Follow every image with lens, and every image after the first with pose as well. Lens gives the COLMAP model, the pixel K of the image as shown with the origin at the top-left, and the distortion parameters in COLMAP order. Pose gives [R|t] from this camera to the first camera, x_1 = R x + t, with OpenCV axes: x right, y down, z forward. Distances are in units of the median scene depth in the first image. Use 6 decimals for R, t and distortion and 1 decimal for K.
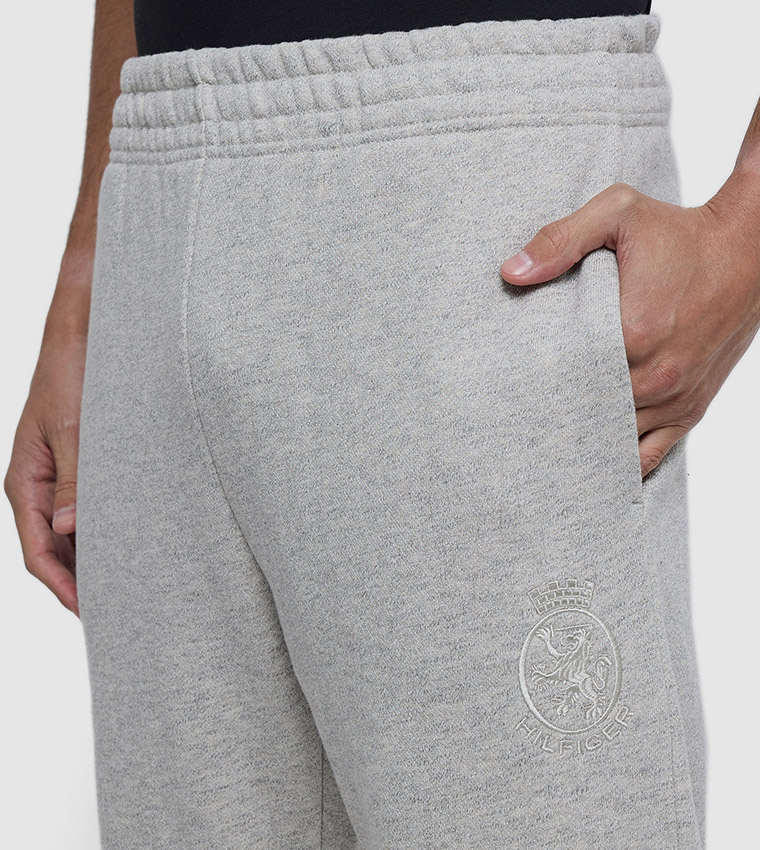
lens RADIAL K [[5019.0, 0, 379.7], [0, 5019.0, 423.5], [0, 0, 1]] dist [-0.721817, 0.000000]
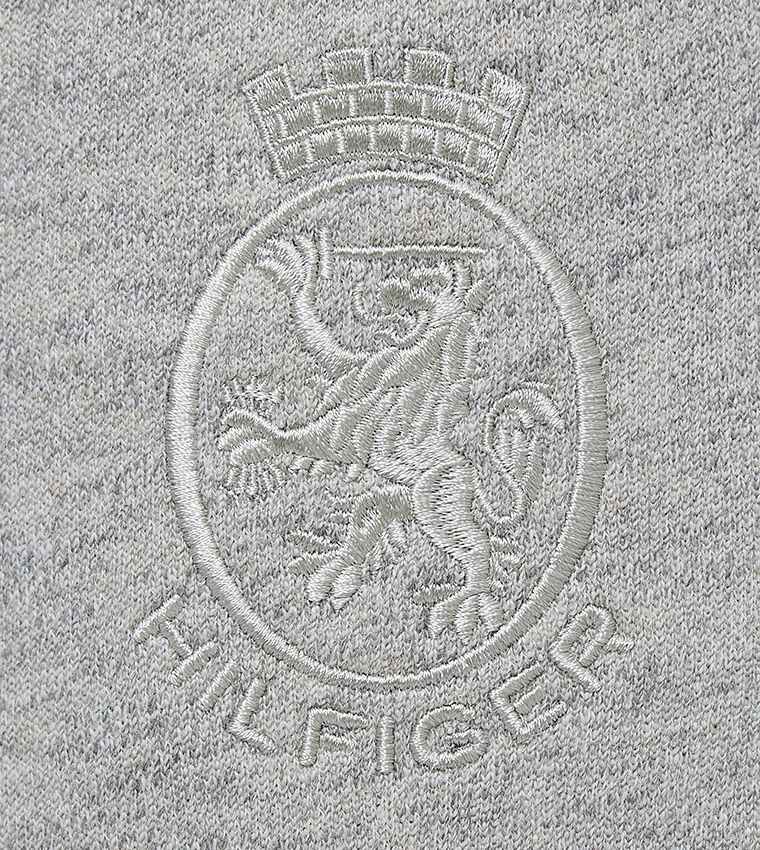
lens RADIAL K [[5019.0, 0, 380.2], [0, 5019.0, 424.3], [0, 0, 1]] dist [-0.721817, 0.000000]
pose [[0.978184, 0.113662, -0.173888, 0.079267], [-0.123003, 0.991435, -0.043886, 0.059173], [0.167411, 0.064317, 0.983787, 0.749930]]
